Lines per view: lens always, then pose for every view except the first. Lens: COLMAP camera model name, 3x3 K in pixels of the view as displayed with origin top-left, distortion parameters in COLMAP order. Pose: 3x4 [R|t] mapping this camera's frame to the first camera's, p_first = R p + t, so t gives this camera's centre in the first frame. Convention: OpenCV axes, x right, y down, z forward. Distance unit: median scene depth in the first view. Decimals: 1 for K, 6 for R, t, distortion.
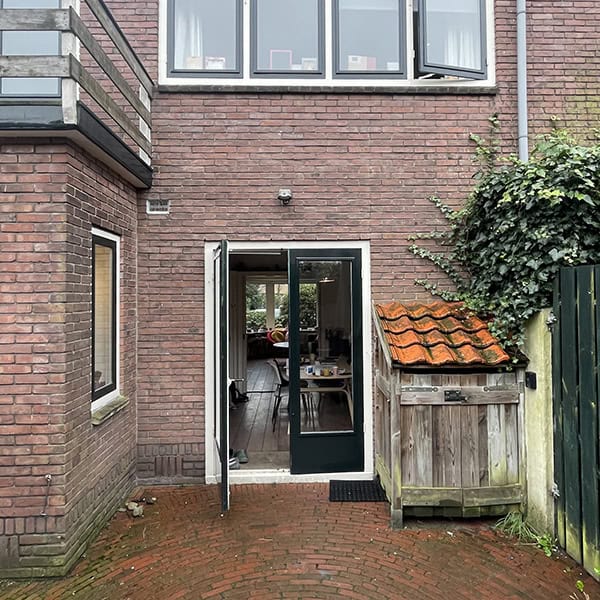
lens RADIAL K [[383.1, 0, 299.3], [0, 383.1, 281.0], [0, 0, 1]] dist [0.000846, -0.000086]
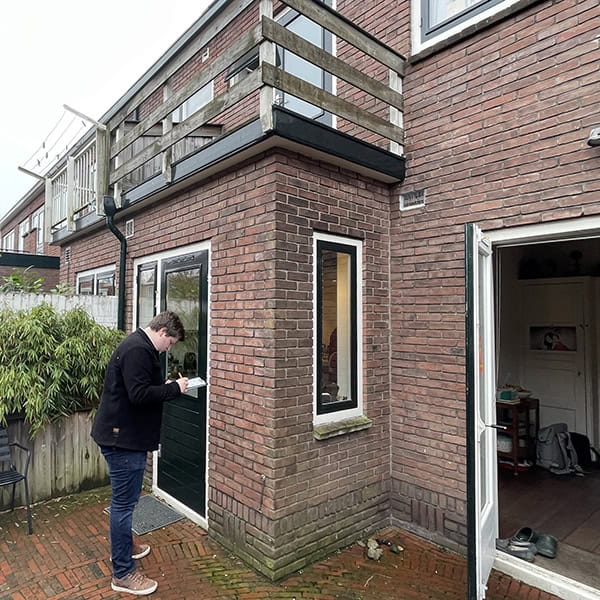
lens RADIAL K [[412.7, 0, 300.0], [0, 412.7, 300.0], [0, 0, 1]] dist [-0.000686, -0.001261]
pose [[0.614646, -0.028057, -0.788304, 0.200258], [0.022571, 0.999584, -0.017979, 0.037534], [0.788480, -0.006742, 0.615024, 0.266140]]
